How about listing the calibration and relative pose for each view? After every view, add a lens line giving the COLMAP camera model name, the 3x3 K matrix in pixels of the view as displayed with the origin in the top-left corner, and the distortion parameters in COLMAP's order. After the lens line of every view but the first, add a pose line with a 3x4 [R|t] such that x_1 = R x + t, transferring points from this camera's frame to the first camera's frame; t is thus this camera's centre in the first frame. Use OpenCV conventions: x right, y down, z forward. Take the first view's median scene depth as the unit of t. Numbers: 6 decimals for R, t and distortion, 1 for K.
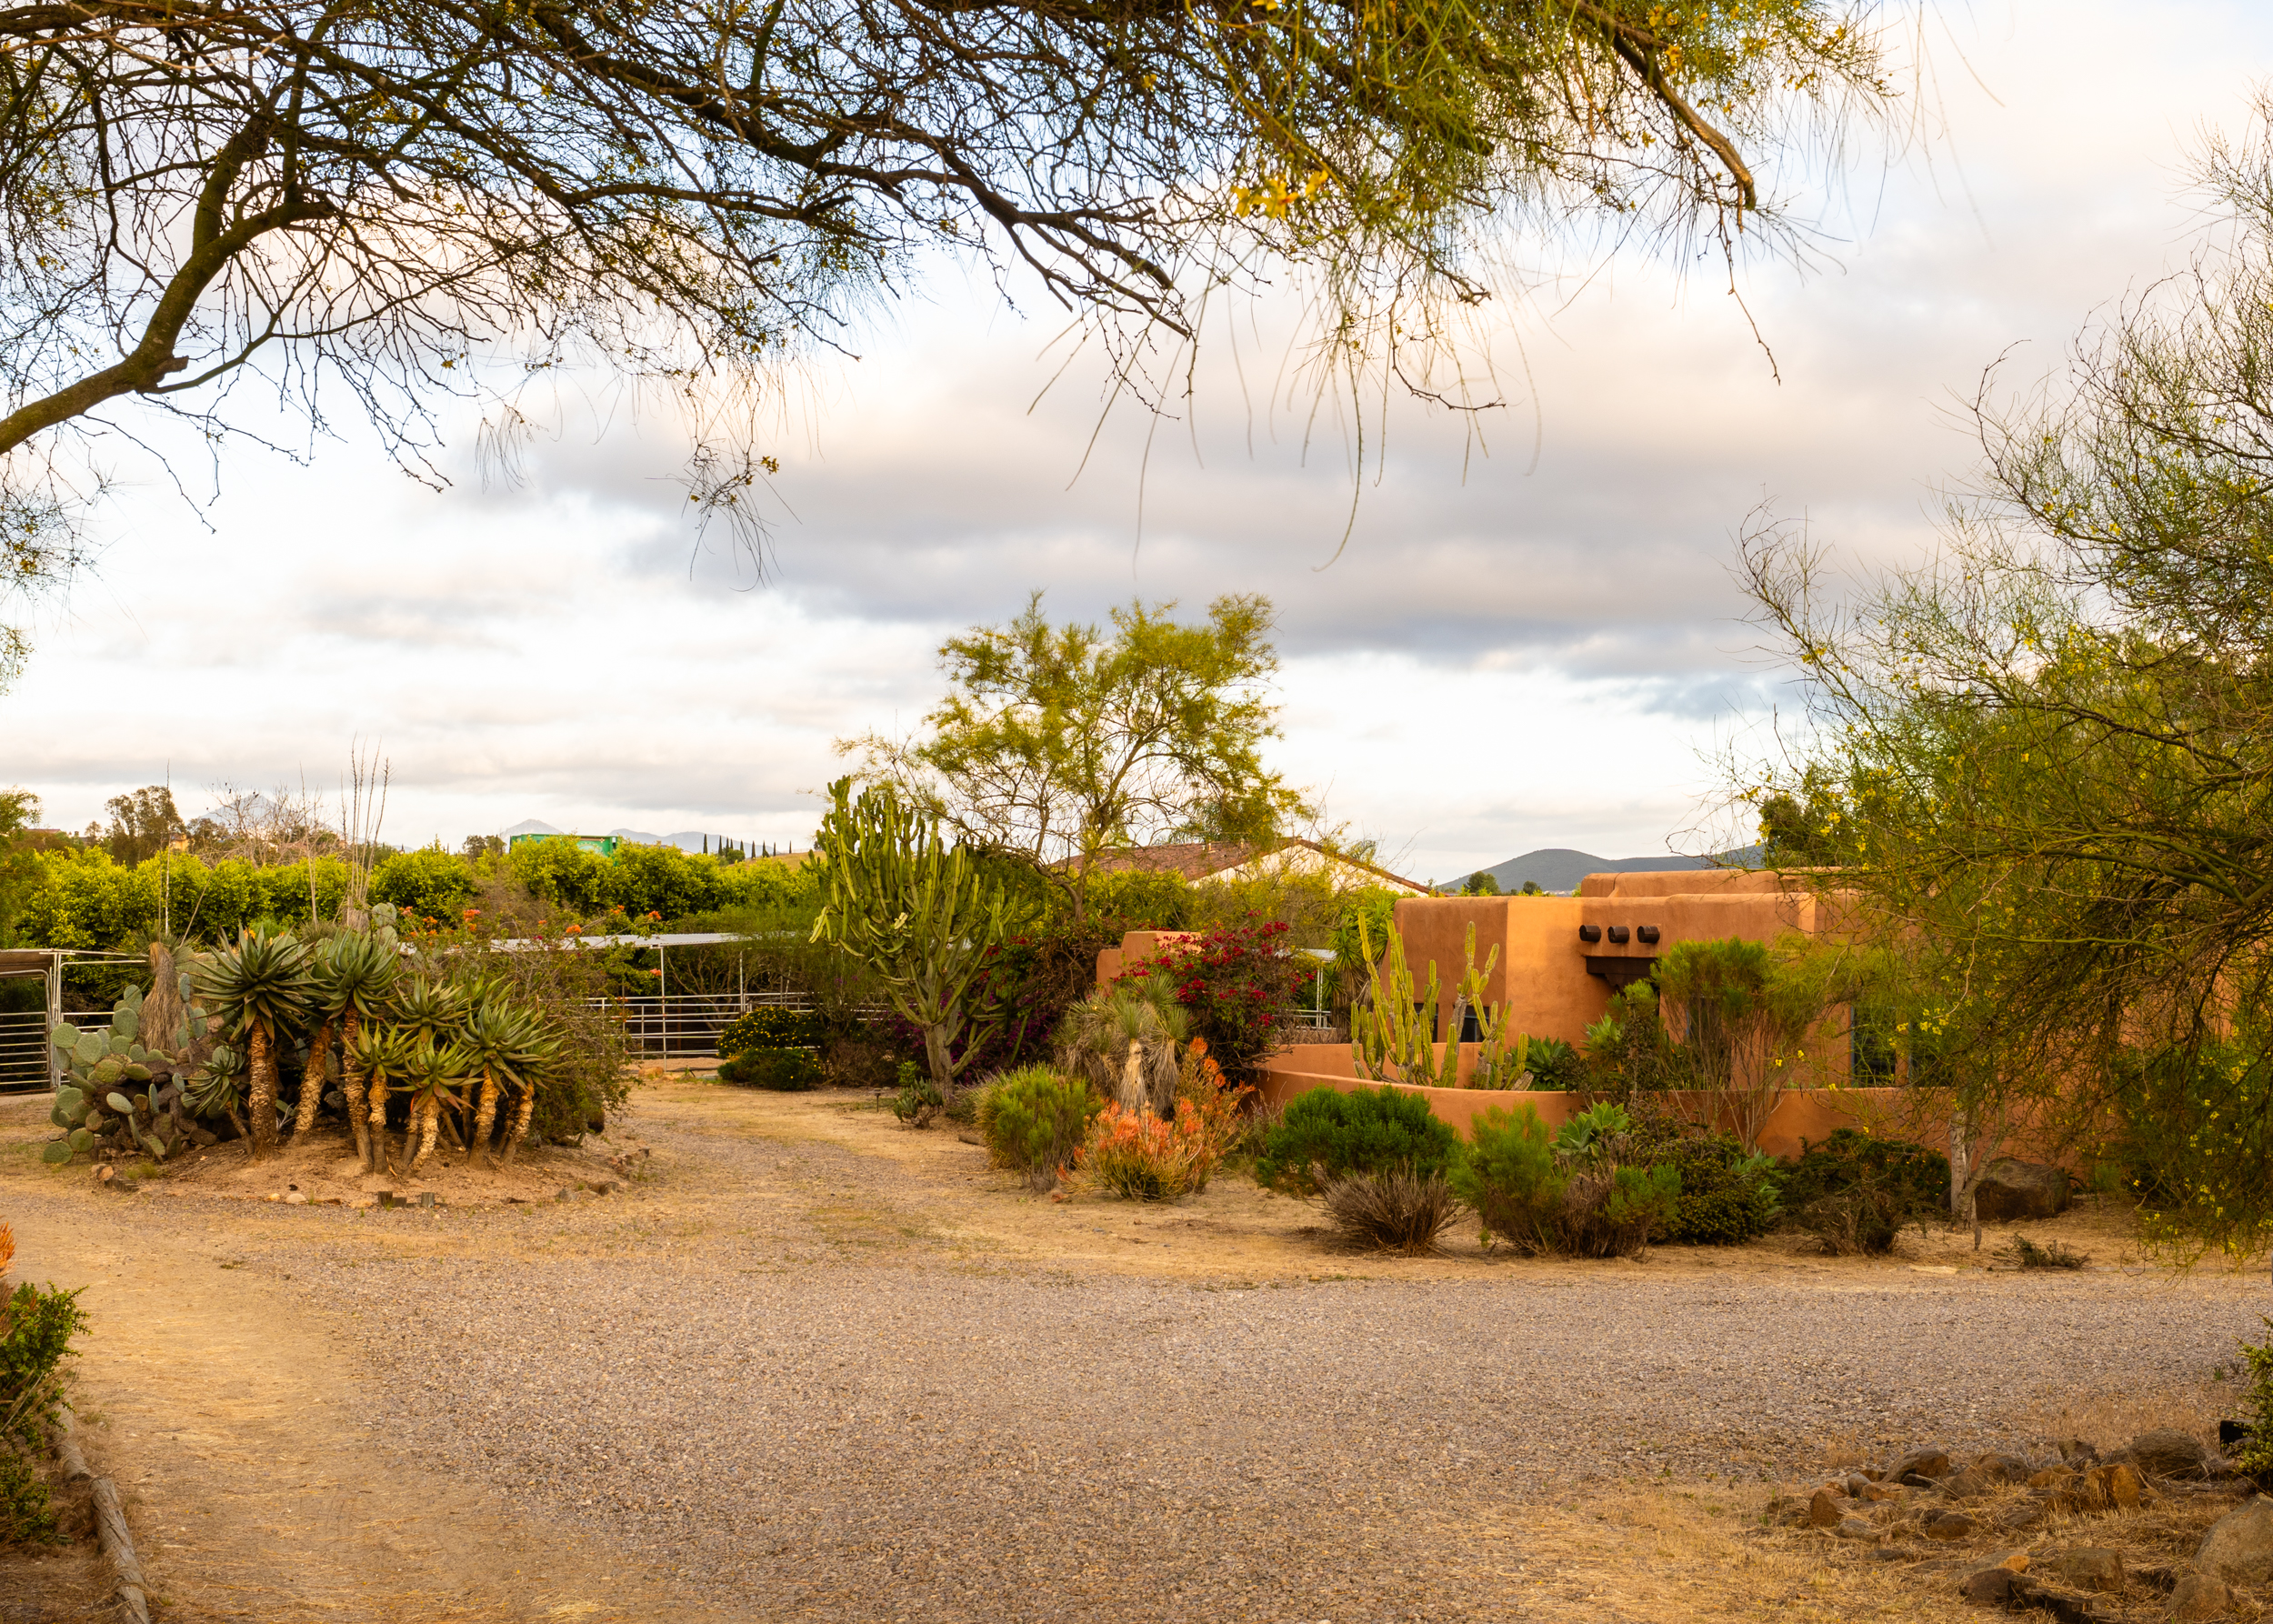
lens RADIAL K [[2451.1, 0, 1136.5], [0, 2451.1, 812.0], [0, 0, 1]] dist [-0.000524, -0.002943]
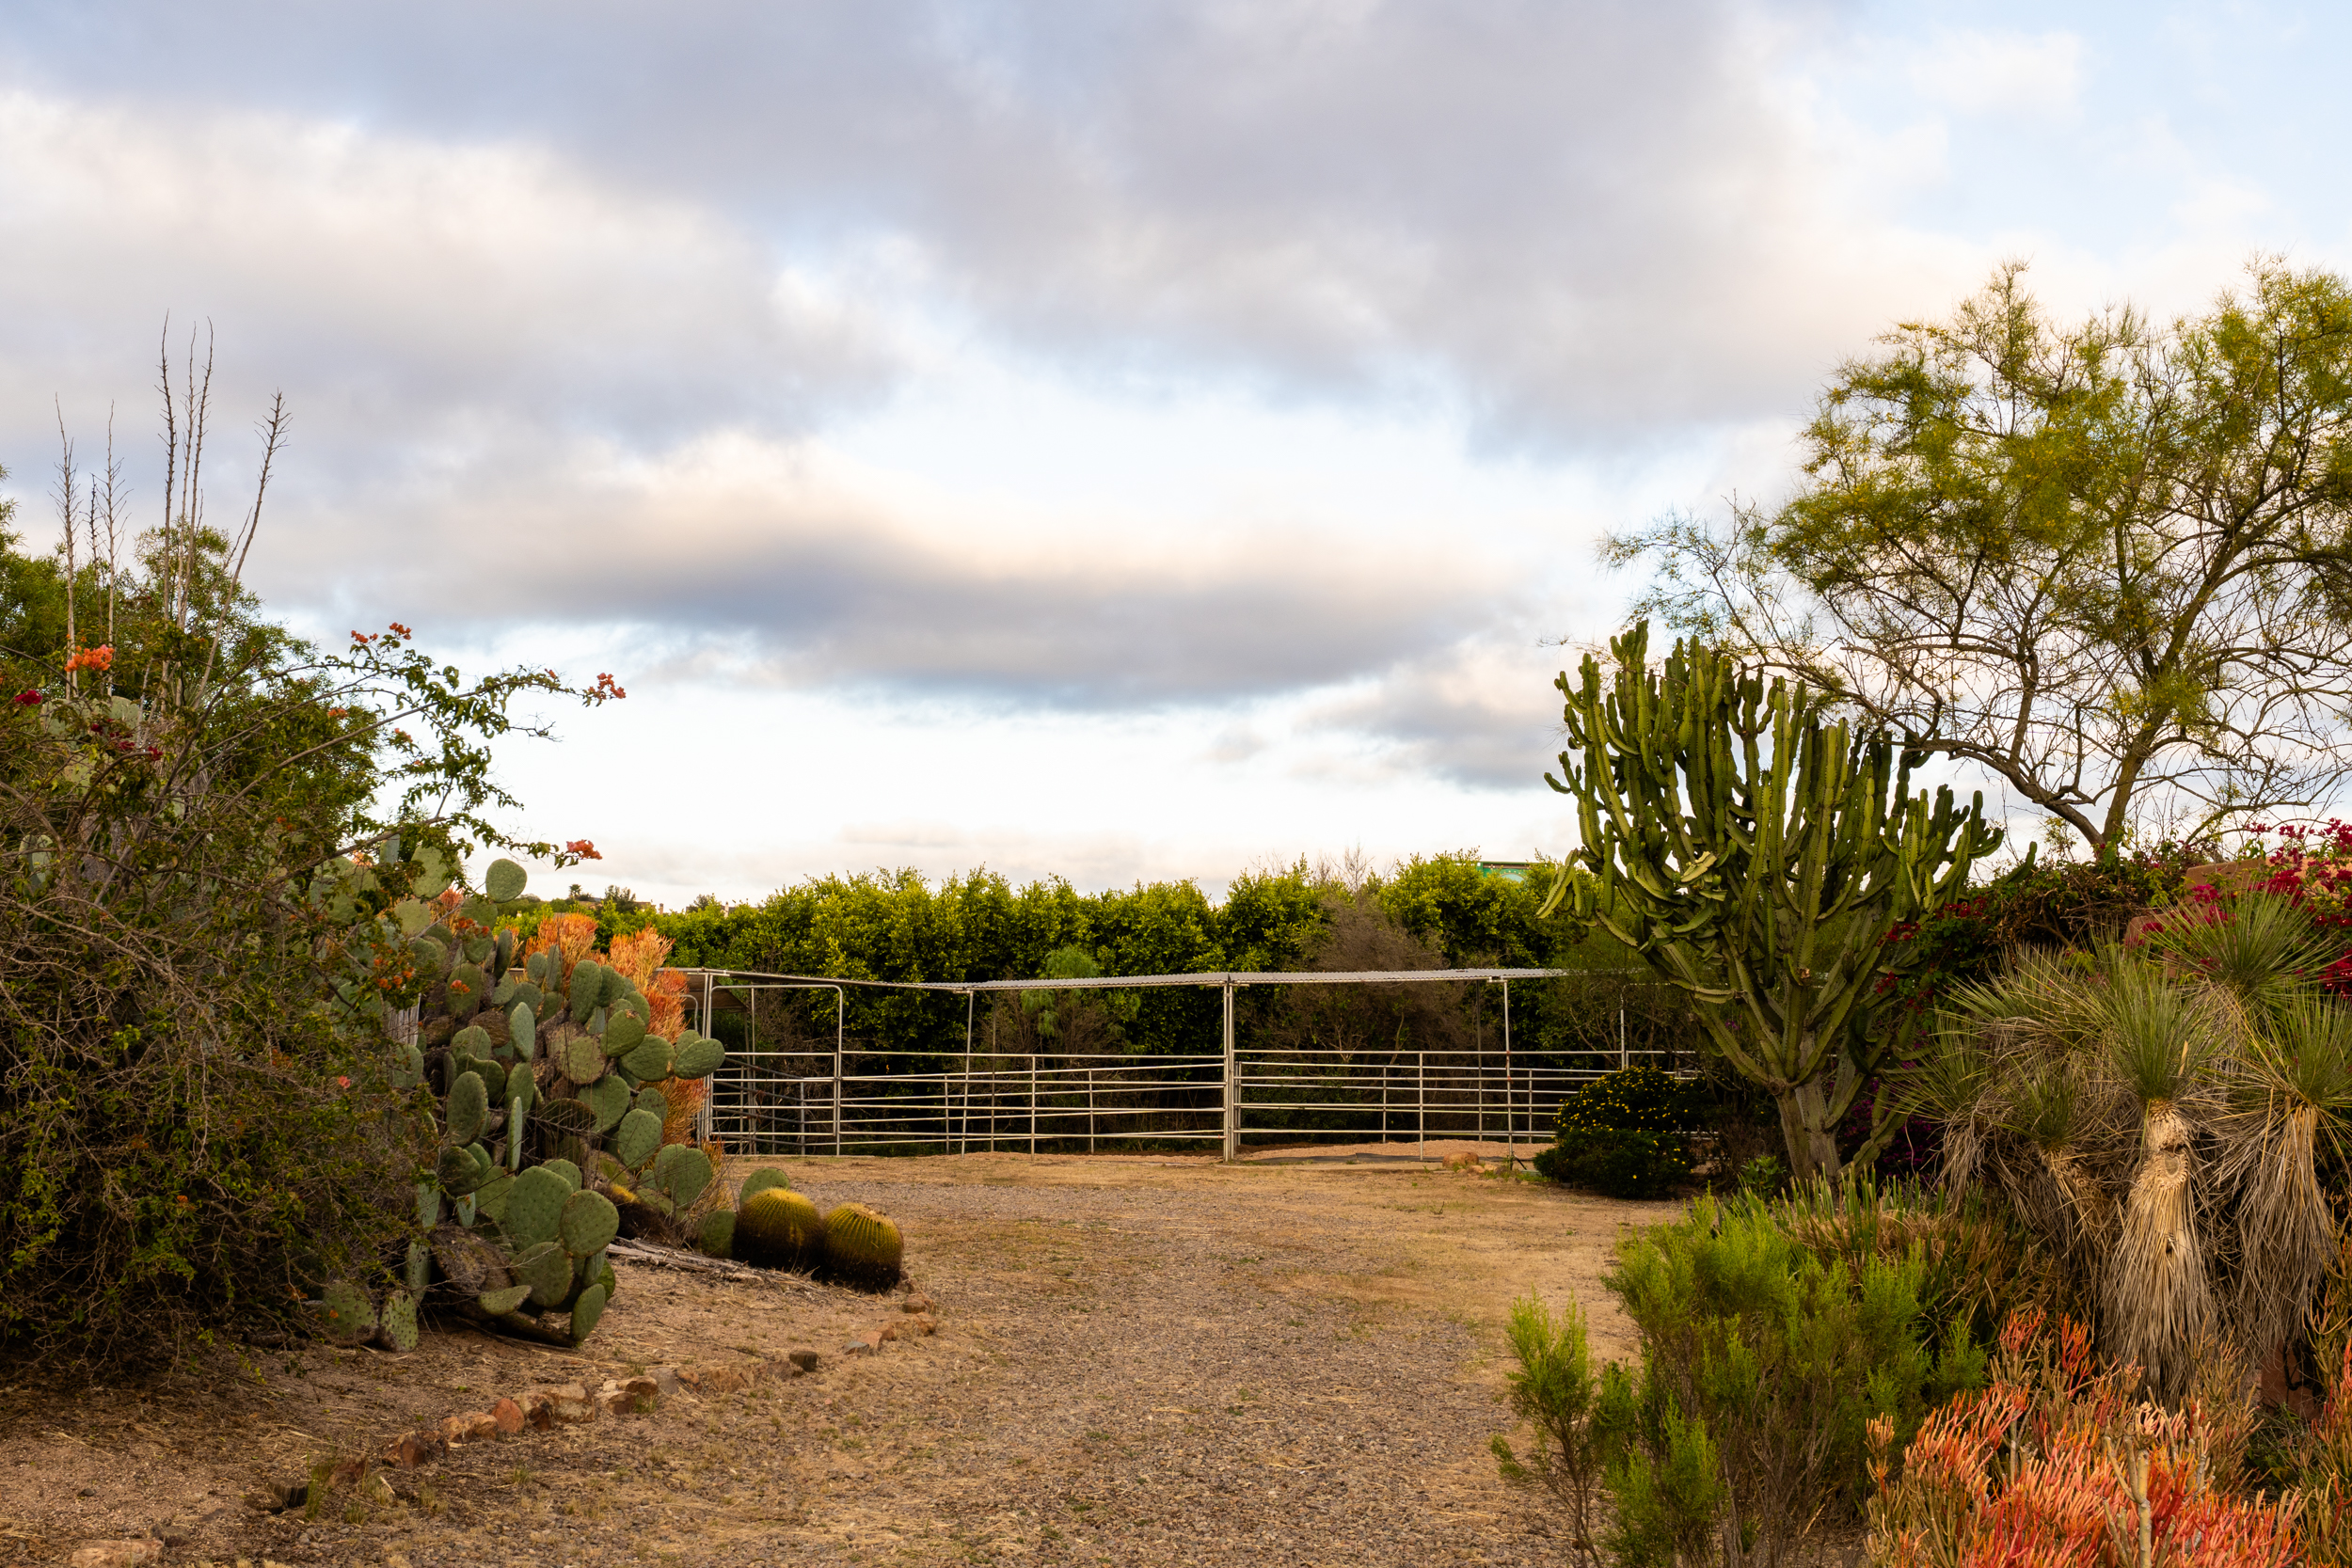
lens RADIAL K [[2418.4, 0, 1175.0], [0, 2418.4, 849.7], [0, 0, 1]] dist [-0.001171, 0.000611]
pose [[0.909458, -0.014116, -0.415556, 0.008530], [0.004818, 0.999714, -0.023415, 0.048025], [0.415768, 0.019293, 0.909266, 0.479960]]
